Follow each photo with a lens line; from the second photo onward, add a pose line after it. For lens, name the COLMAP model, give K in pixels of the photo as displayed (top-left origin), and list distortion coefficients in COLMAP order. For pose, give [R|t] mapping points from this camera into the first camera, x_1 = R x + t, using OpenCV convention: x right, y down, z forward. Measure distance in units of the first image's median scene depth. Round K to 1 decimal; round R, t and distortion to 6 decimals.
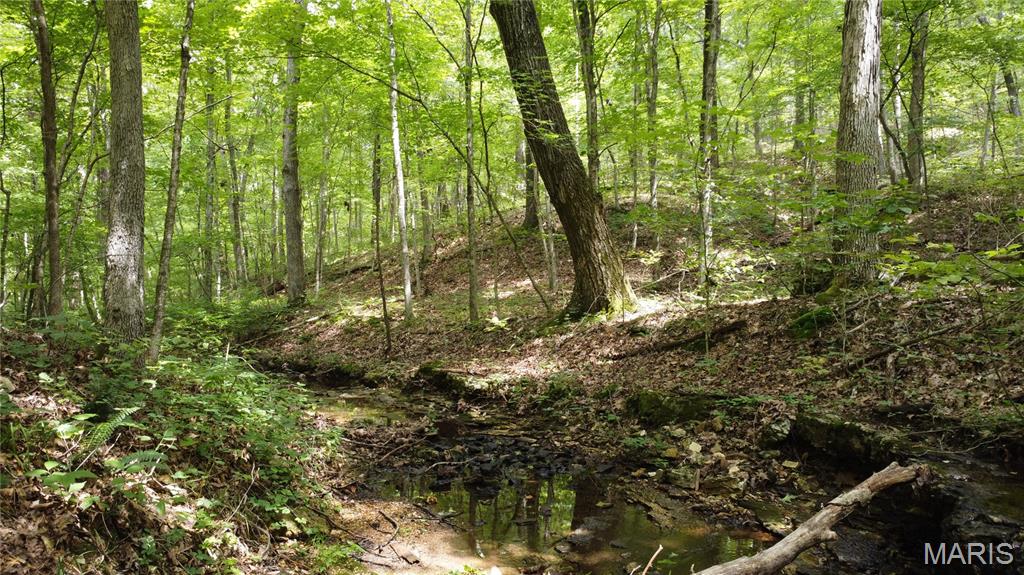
lens RADIAL K [[740.6, 0, 518.1], [0, 740.6, 292.9], [0, 0, 1]] dist [-0.025222, -0.002253]
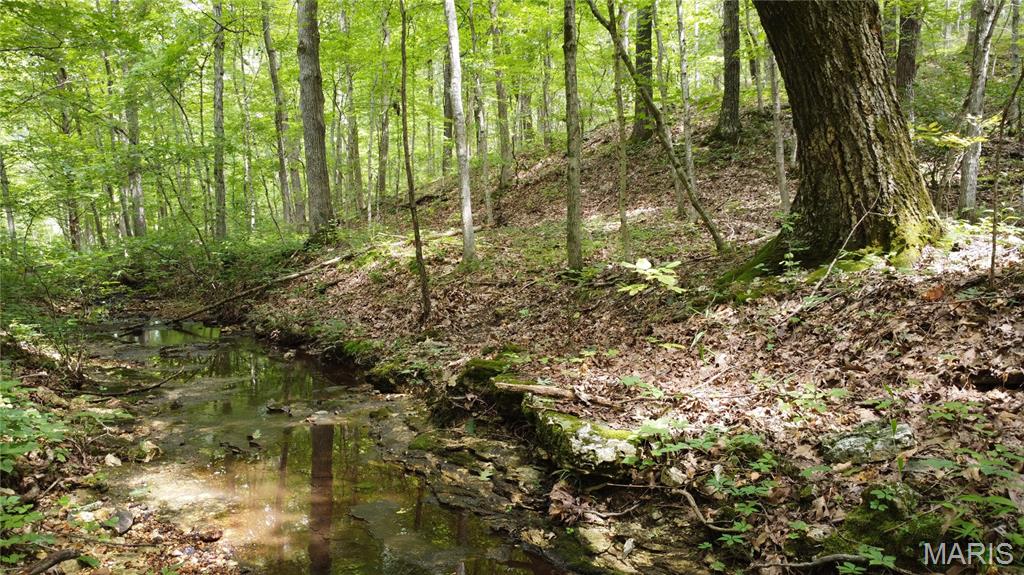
lens RADIAL K [[740.6, 0, 514.4], [0, 740.6, 290.4], [0, 0, 1]] dist [-0.025222, -0.002253]
pose [[0.992729, 0.009614, -0.119987, -0.043487], [-0.000506, 0.997130, 0.075711, 0.015984], [0.120370, -0.075100, 0.989884, 0.496593]]
